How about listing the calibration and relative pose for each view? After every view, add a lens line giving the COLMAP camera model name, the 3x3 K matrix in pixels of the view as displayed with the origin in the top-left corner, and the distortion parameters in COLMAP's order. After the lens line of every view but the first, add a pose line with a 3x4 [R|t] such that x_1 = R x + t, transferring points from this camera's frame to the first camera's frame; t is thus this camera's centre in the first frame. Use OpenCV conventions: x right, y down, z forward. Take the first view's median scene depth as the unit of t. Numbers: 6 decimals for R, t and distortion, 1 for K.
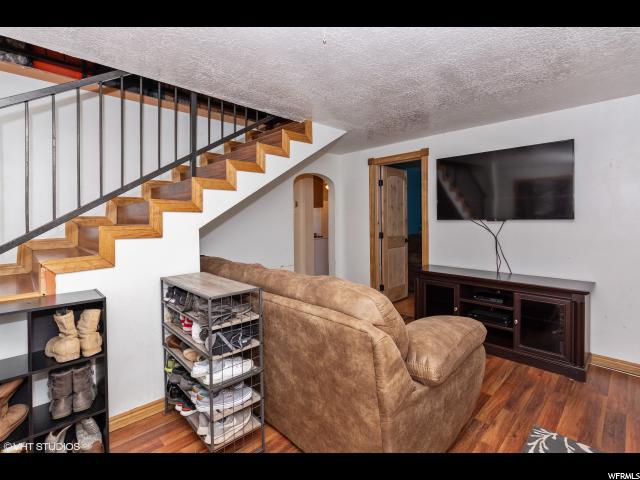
lens RADIAL K [[307.5, 0, 318.9], [0, 307.5, 217.5], [0, 0, 1]] dist [0.000737, -0.000215]
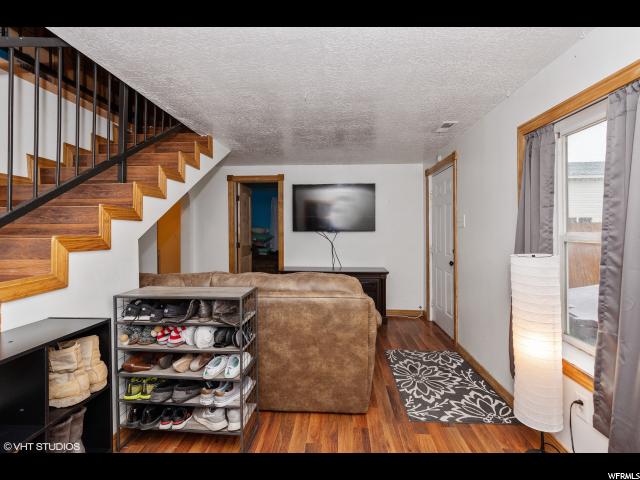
lens RADIAL K [[307.5, 0, 318.9], [0, 307.5, 217.5], [0, 0, 1]] dist [0.000737, -0.000215]
pose [[0.733512, 0.035398, 0.678754, -0.613708], [-0.007559, 0.999006, -0.043931, 0.008361], [-0.679635, 0.027094, 0.733050, -0.026551]]
